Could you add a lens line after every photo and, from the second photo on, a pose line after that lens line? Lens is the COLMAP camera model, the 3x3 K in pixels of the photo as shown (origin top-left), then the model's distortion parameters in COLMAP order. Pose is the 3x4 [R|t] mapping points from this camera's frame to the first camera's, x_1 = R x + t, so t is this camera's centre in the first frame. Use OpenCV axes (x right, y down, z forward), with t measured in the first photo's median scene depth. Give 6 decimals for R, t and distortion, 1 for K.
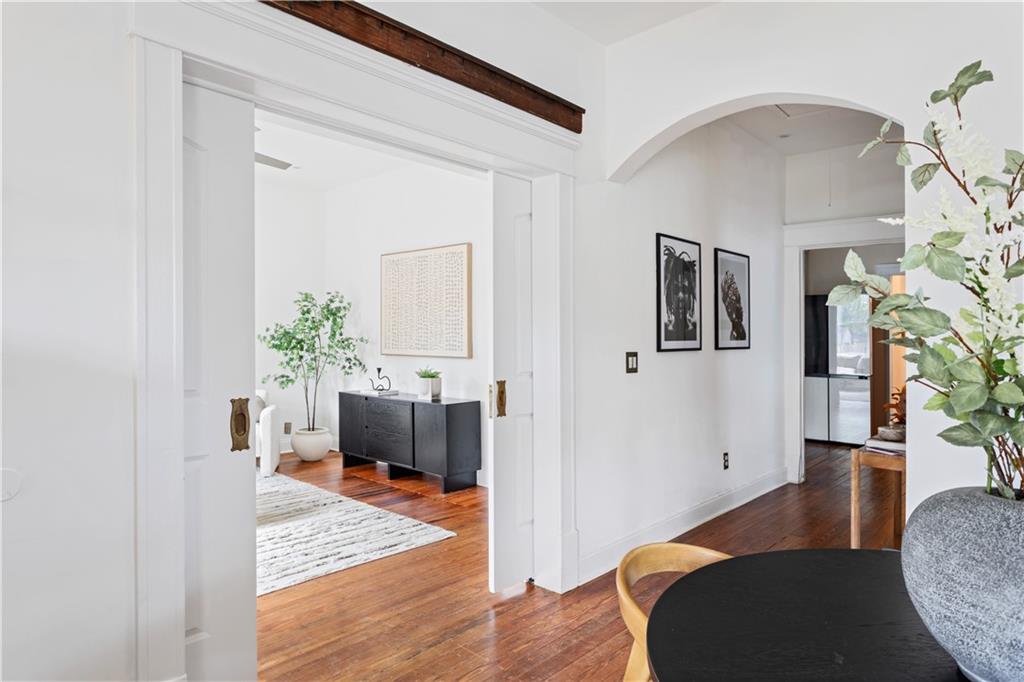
lens RADIAL K [[627.3, 0, 512.0], [0, 627.3, 341.0], [0, 0, 1]] dist [0.000892, 0.000349]
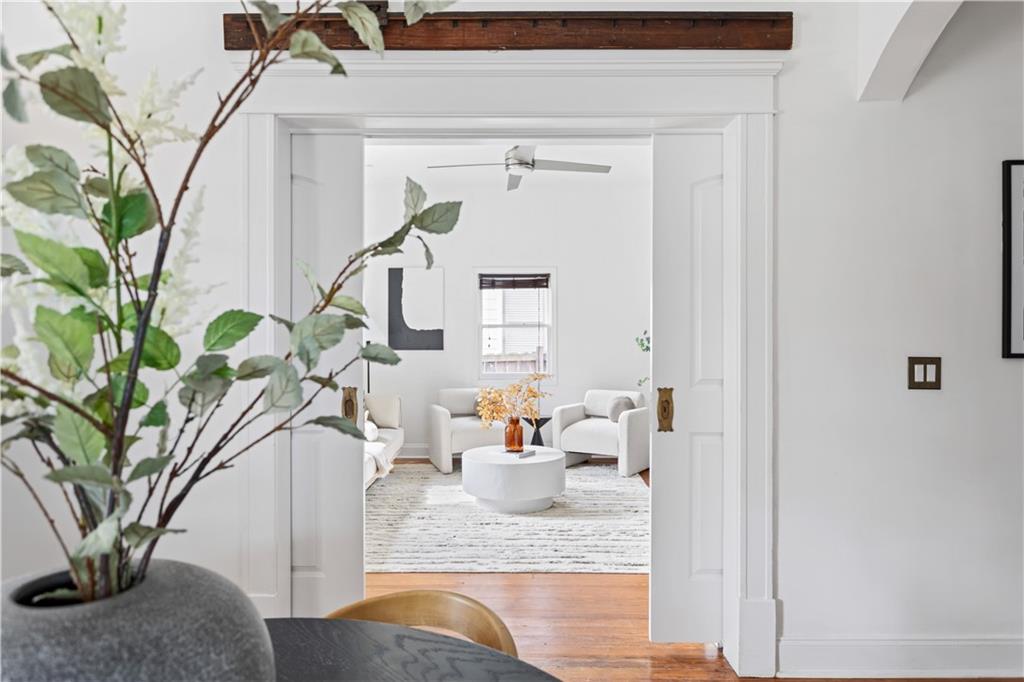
lens RADIAL K [[644.8, 0, 494.2], [0, 644.8, 353.4], [0, 0, 1]] dist [-0.001297, 0.000333]
pose [[0.663100, 0.009951, -0.748465, 0.261465], [-0.002684, 0.999937, 0.010916, 0.005450], [0.748526, -0.005230, 0.663084, 0.154566]]
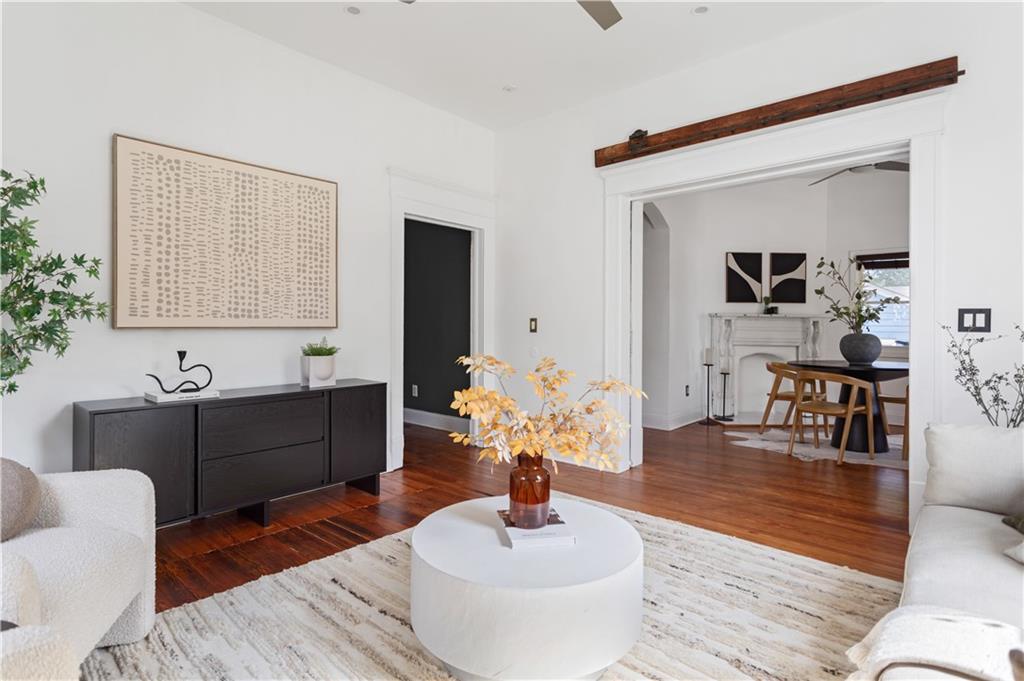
lens RADIAL K [[523.0, 0, 512.0], [0, 523.0, 320.8], [0, 0, 1]] dist [-0.001955, -0.000255]
pose [[-0.021492, 0.000564, 0.999769, -0.750335], [0.000224, 1.000000, -0.000560, 0.018775], [-0.999769, 0.000212, -0.021492, 0.801688]]
